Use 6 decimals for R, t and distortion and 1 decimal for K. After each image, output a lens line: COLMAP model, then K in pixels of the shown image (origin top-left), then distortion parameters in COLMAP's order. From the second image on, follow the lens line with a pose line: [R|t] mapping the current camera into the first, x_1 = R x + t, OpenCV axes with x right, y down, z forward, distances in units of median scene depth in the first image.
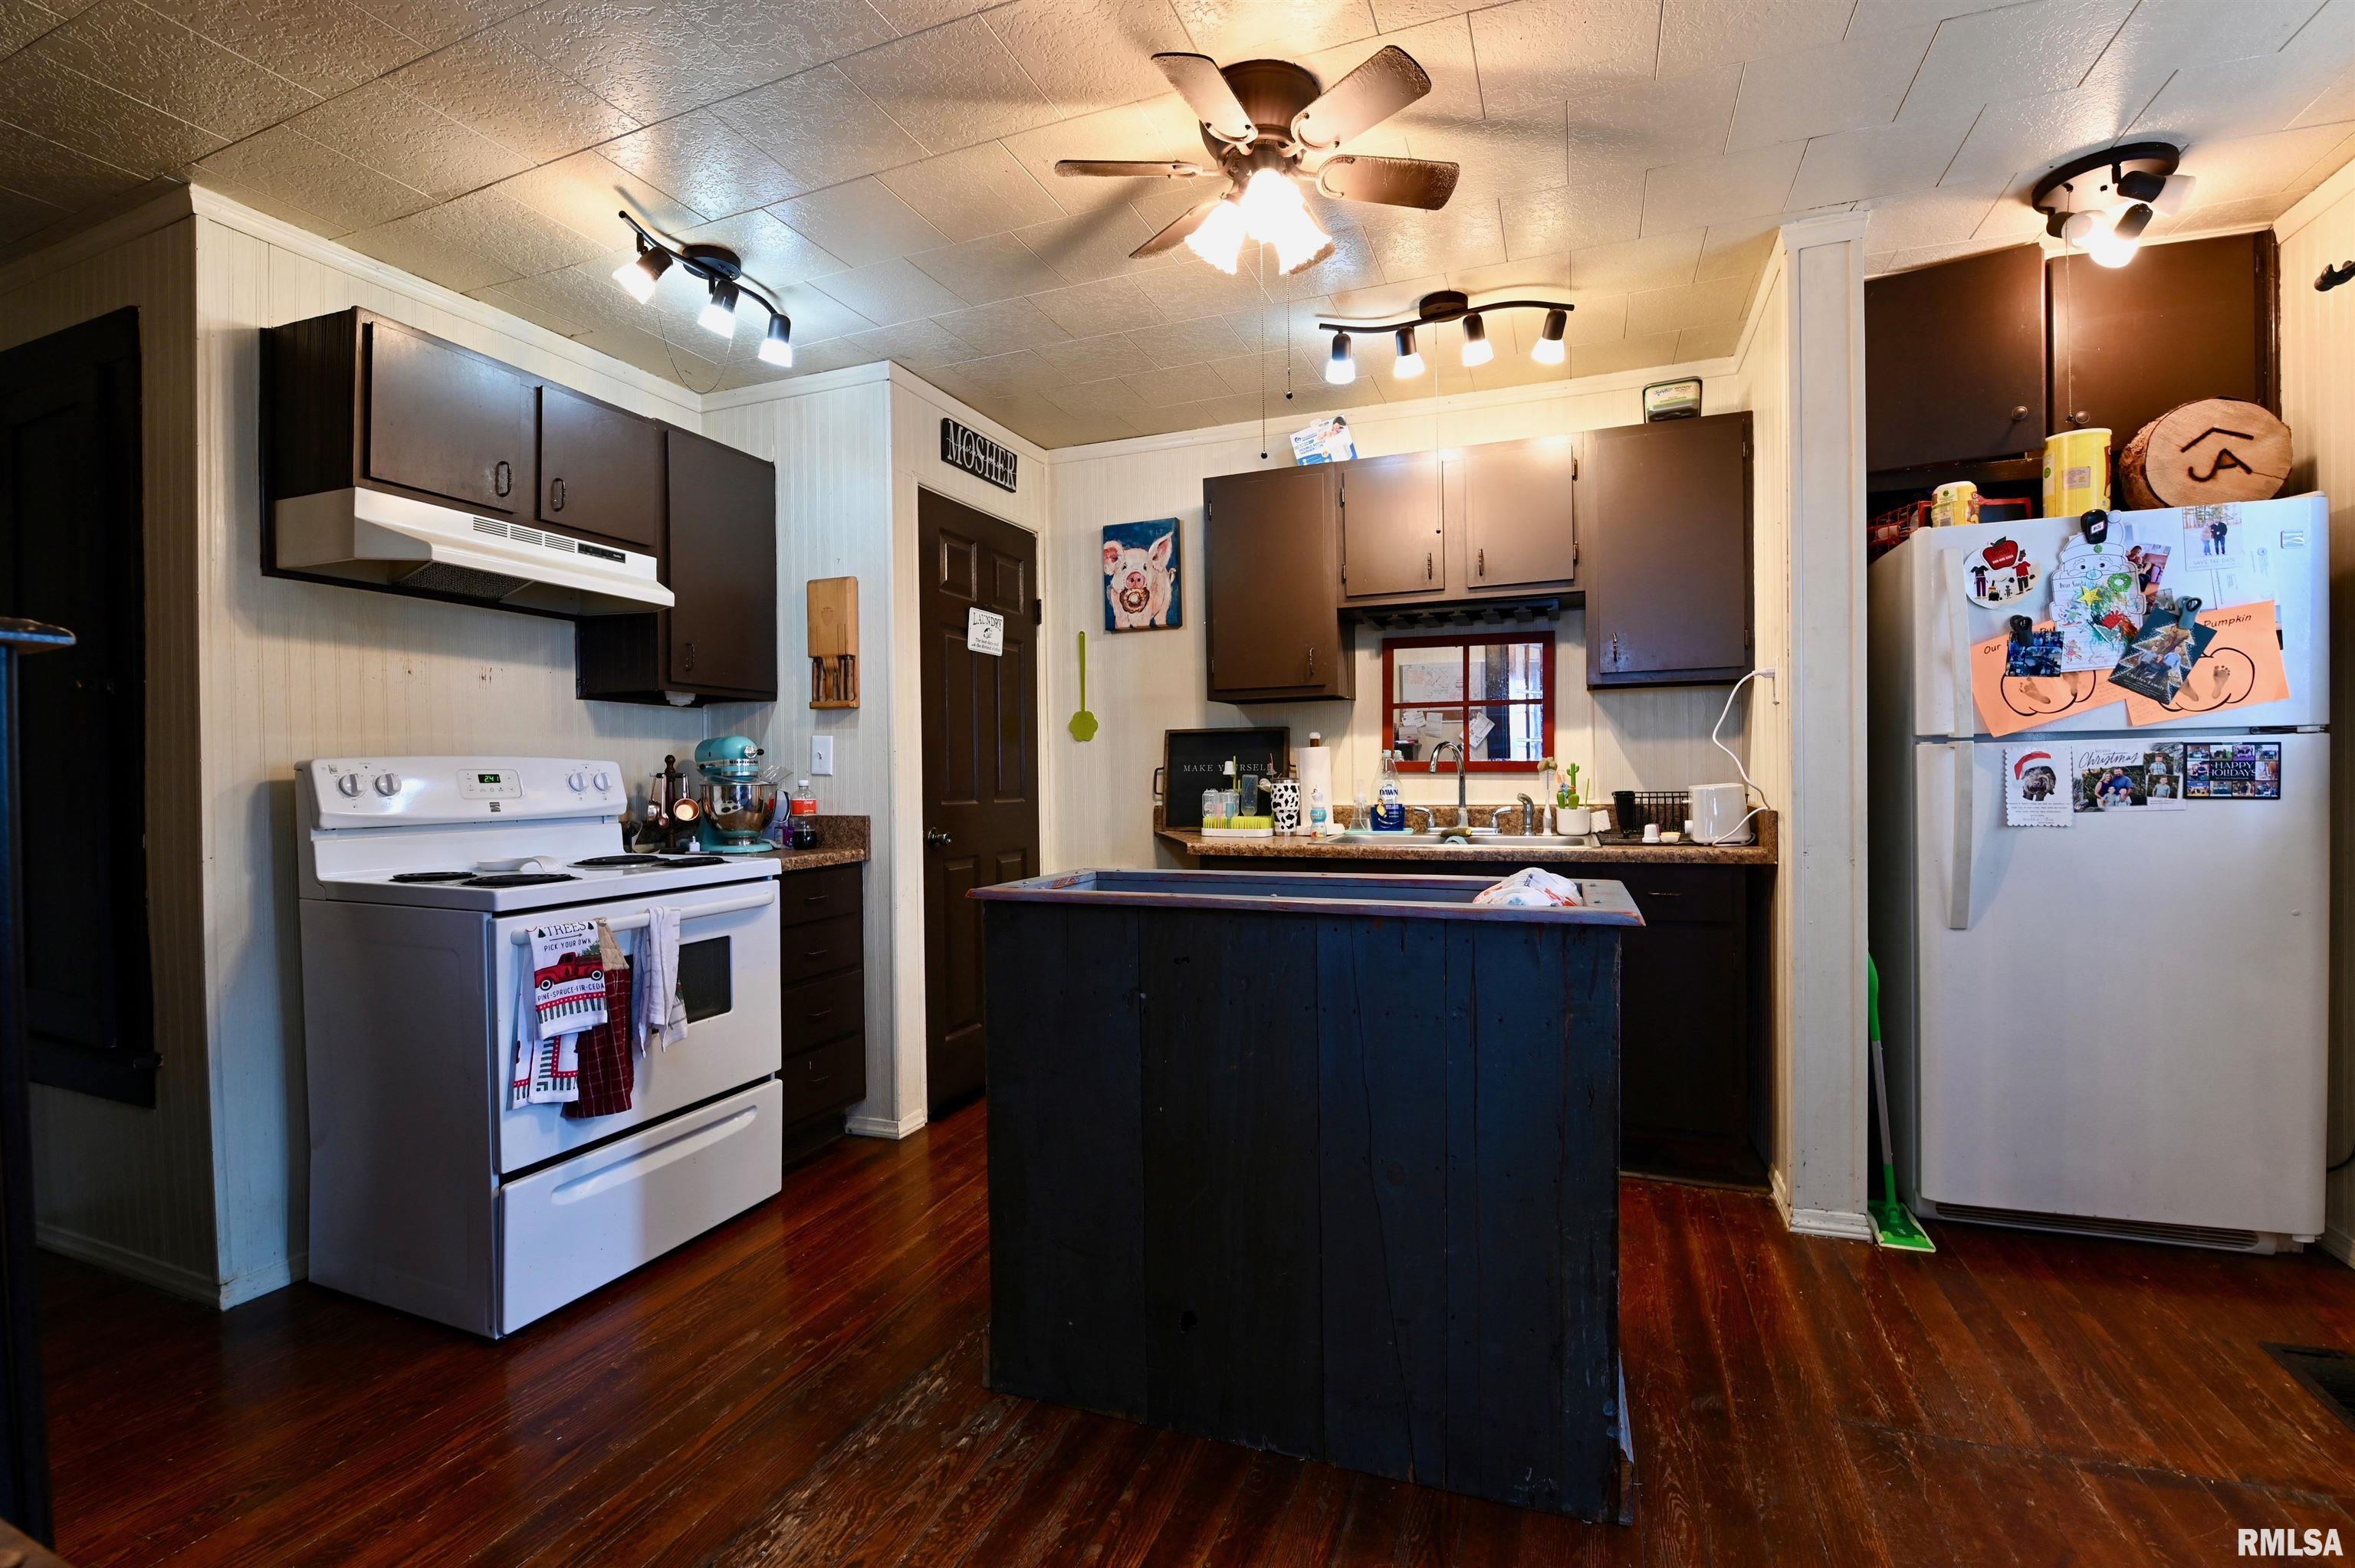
lens RADIAL K [[1027.8, 0, 1177.5], [0, 1027.8, 784.0], [0, 0, 1]] dist [-0.016675, -0.000589]
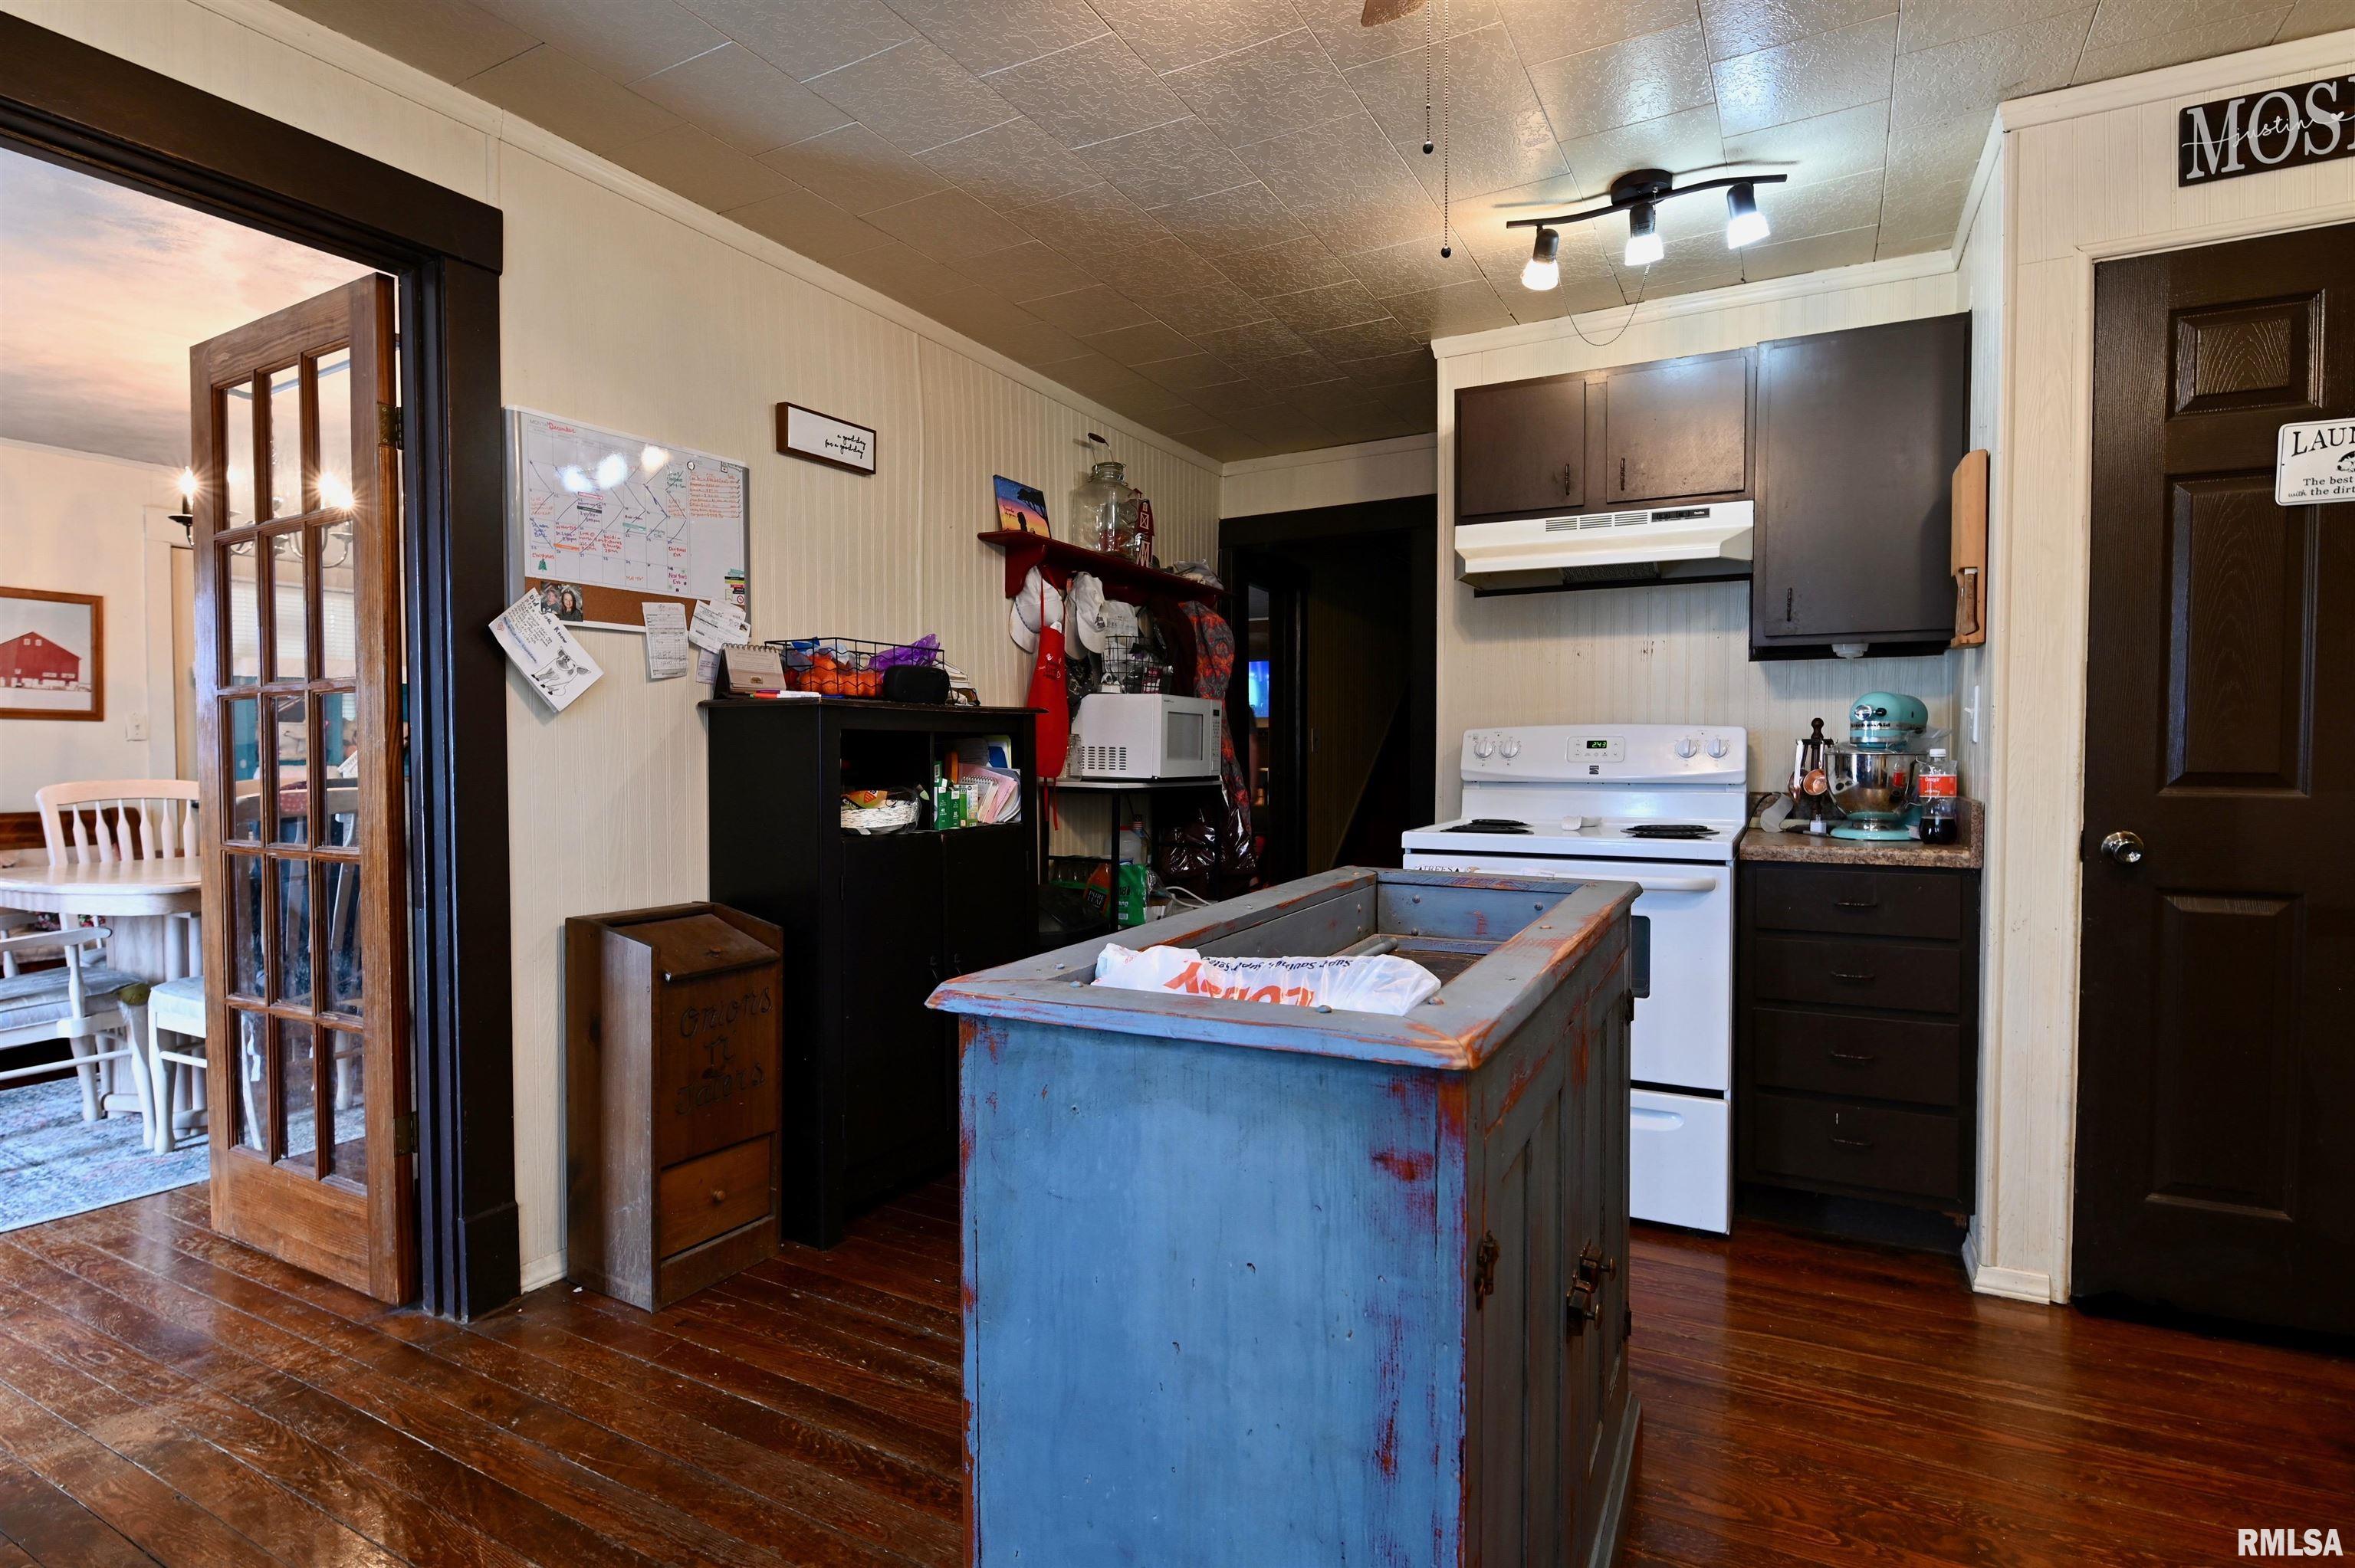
lens RADIAL K [[1145.0, 0, 1177.5], [0, 1145.0, 784.0], [0, 0, 1]] dist [-0.000791, -0.000752]
pose [[-0.116990, 0.038808, -0.992375, 0.491309], [-0.006350, 0.999187, 0.039823, -0.007232], [0.993113, 0.010961, -0.116648, 0.541107]]
